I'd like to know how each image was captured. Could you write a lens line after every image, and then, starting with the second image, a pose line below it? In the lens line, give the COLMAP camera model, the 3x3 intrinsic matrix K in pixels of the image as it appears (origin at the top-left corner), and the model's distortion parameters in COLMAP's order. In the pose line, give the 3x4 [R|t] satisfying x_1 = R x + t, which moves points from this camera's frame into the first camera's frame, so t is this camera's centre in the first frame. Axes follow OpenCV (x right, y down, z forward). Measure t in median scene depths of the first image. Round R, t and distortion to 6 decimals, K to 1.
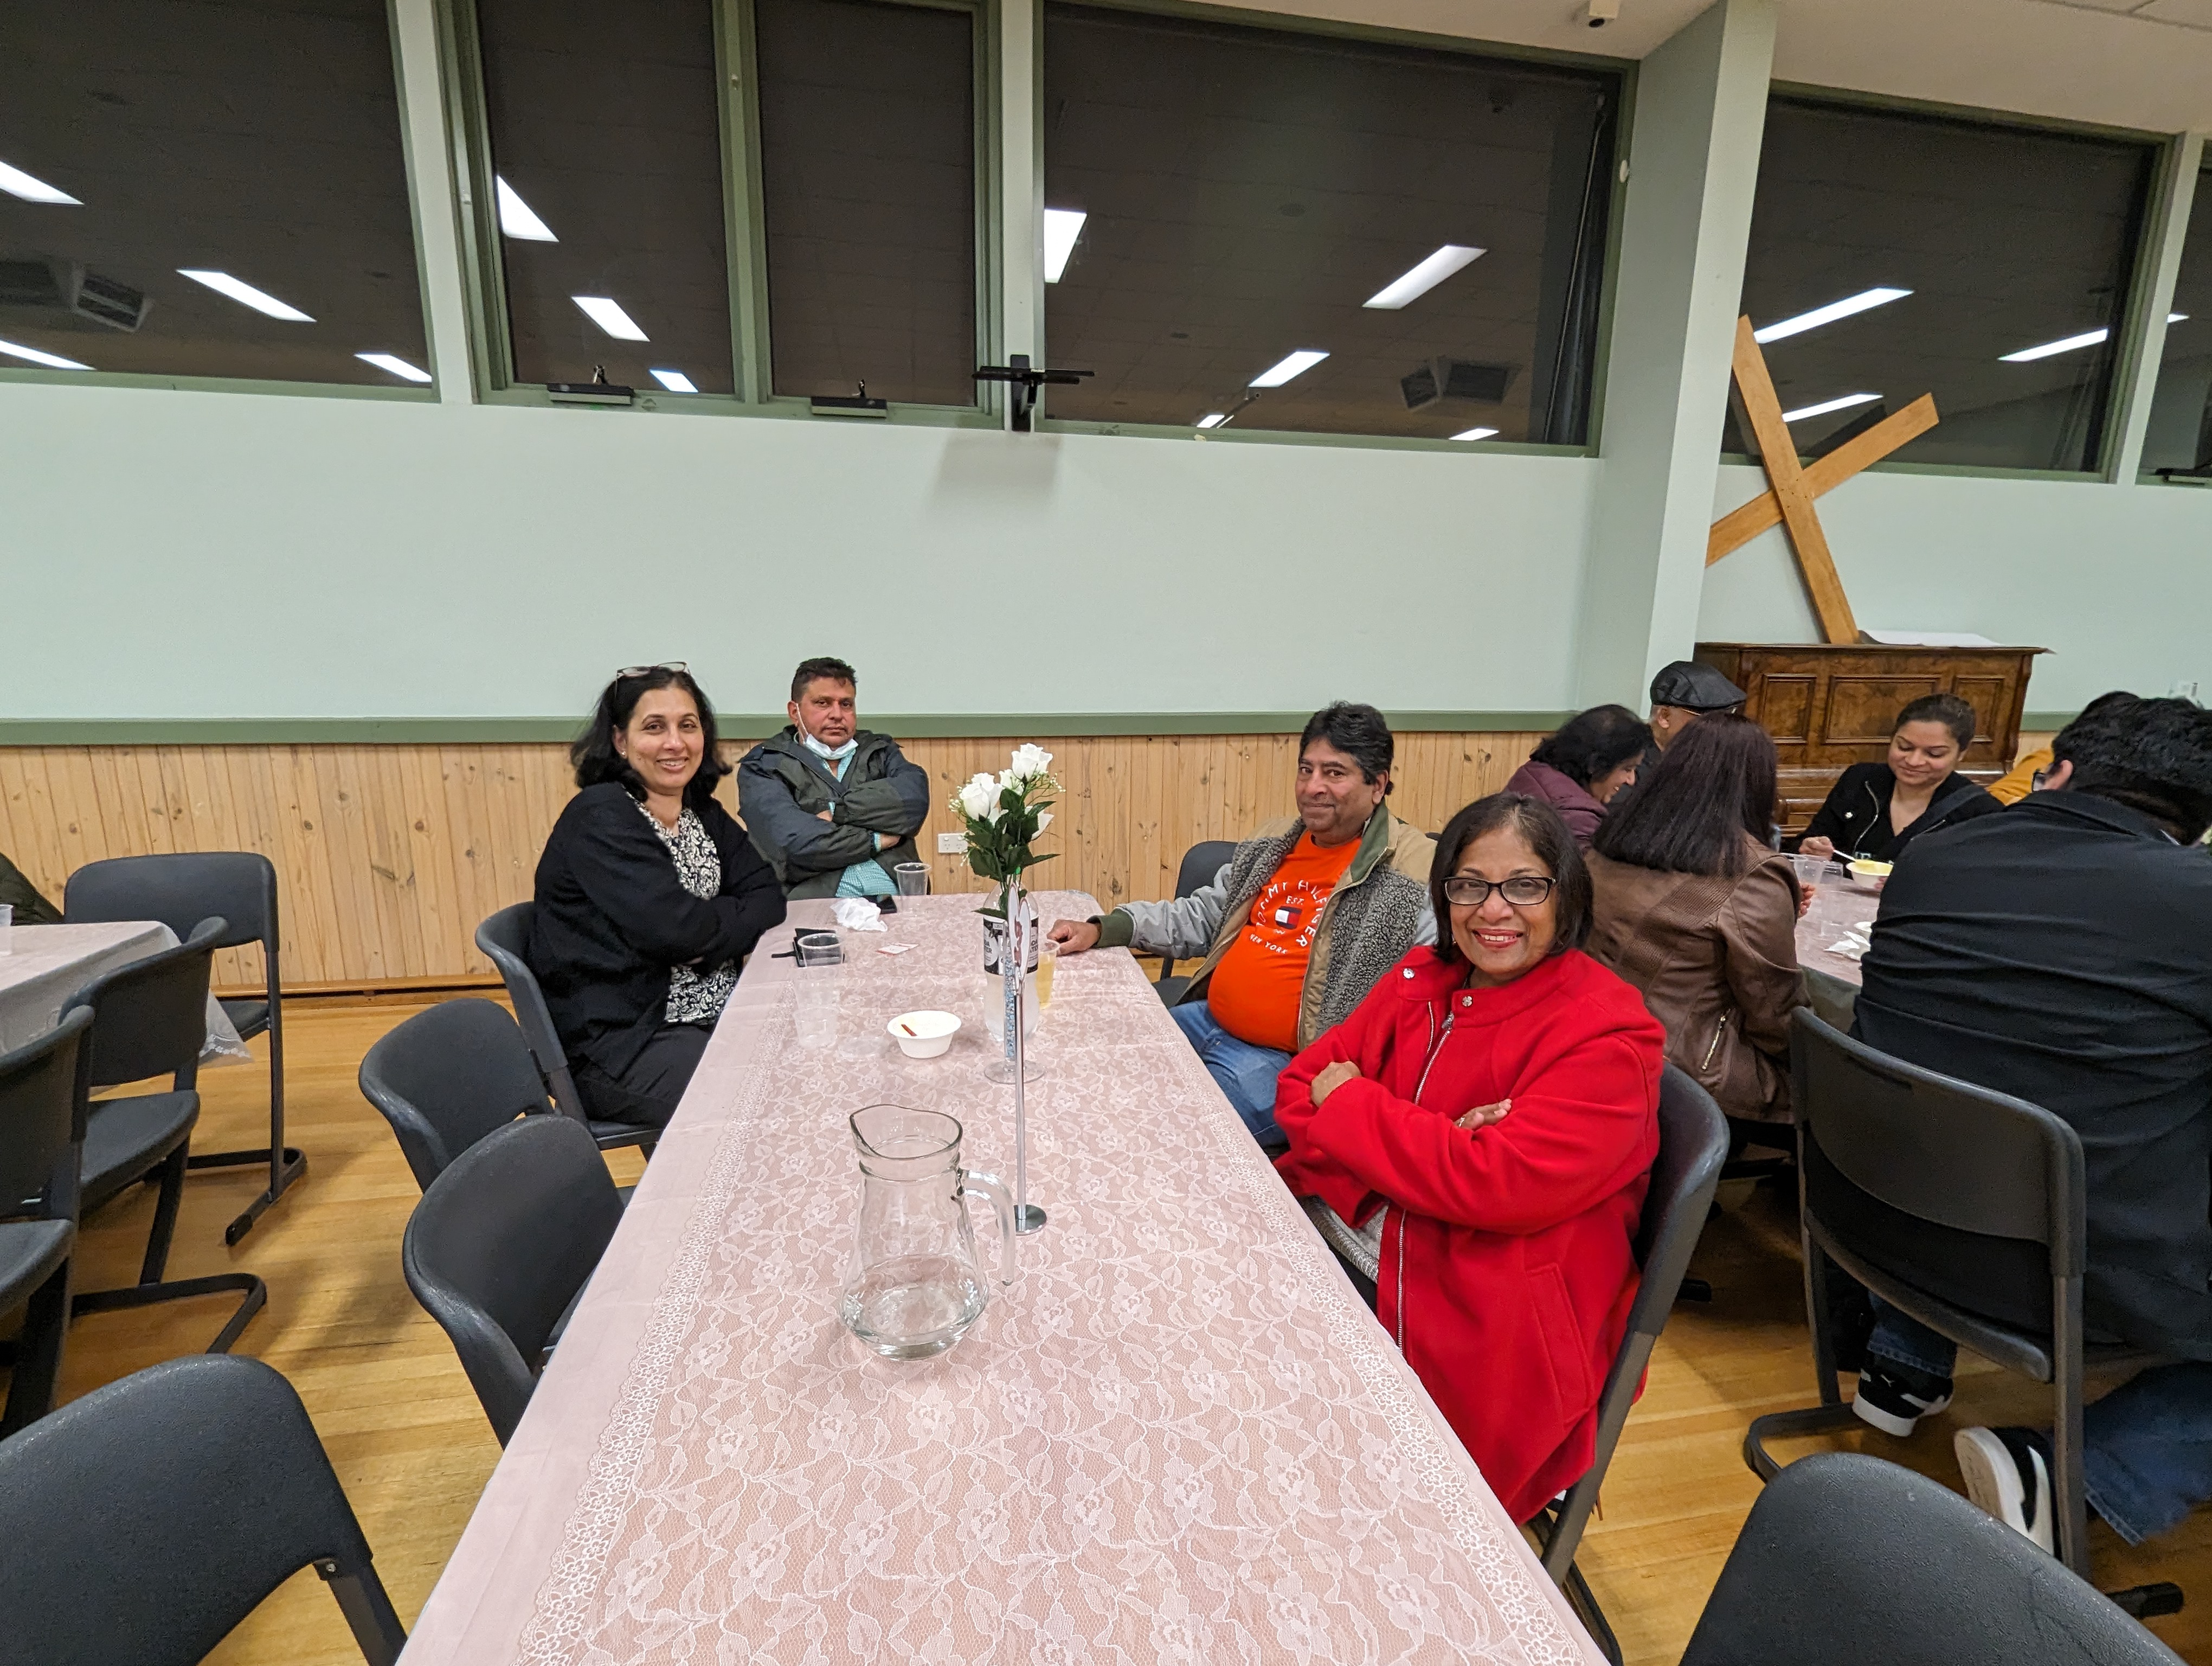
lens RADIAL K [[1042.3, 0, 1101.8], [0, 1042.3, 845.1], [0, 0, 1]] dist [-0.000631, -0.001989]
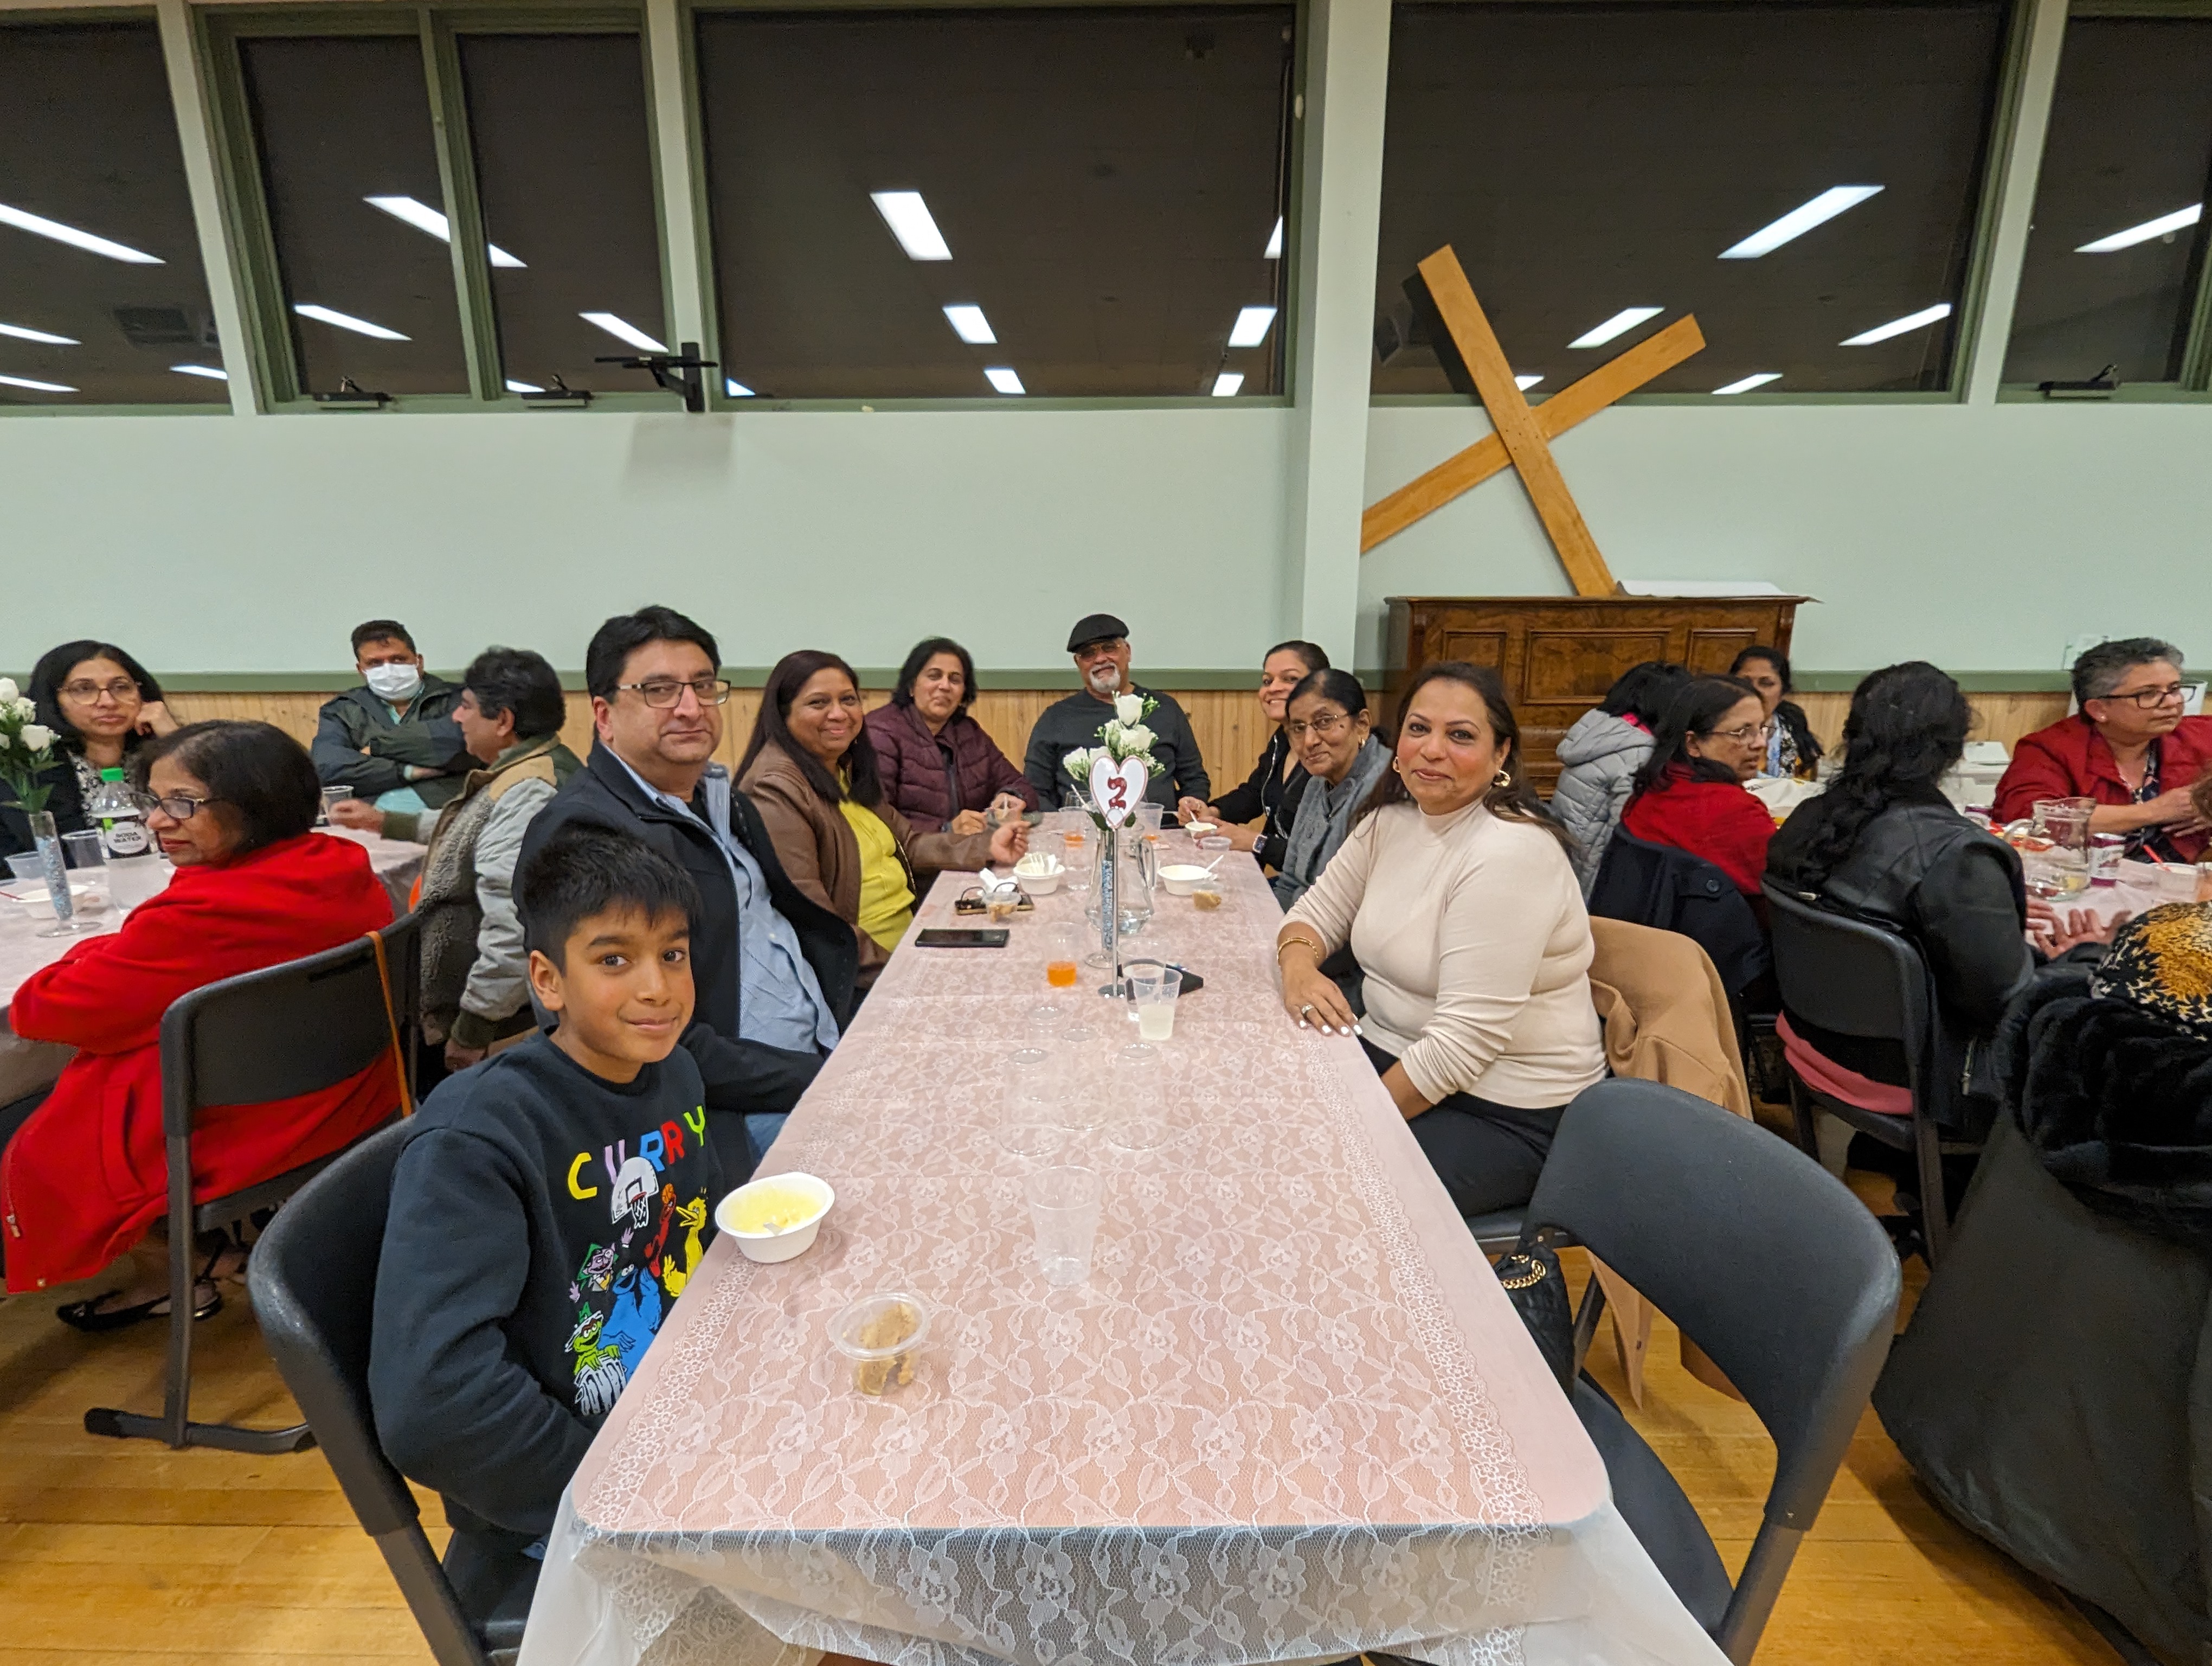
lens RADIAL K [[1042.3, 0, 1111.6], [0, 1042.3, 833.9], [0, 0, 1]] dist [-0.000631, -0.001989]
pose [[0.975338, 0.037552, -0.217498, 0.537133], [-0.032123, 0.999079, 0.028444, 0.004747], [0.218366, -0.020756, 0.975646, 0.004111]]
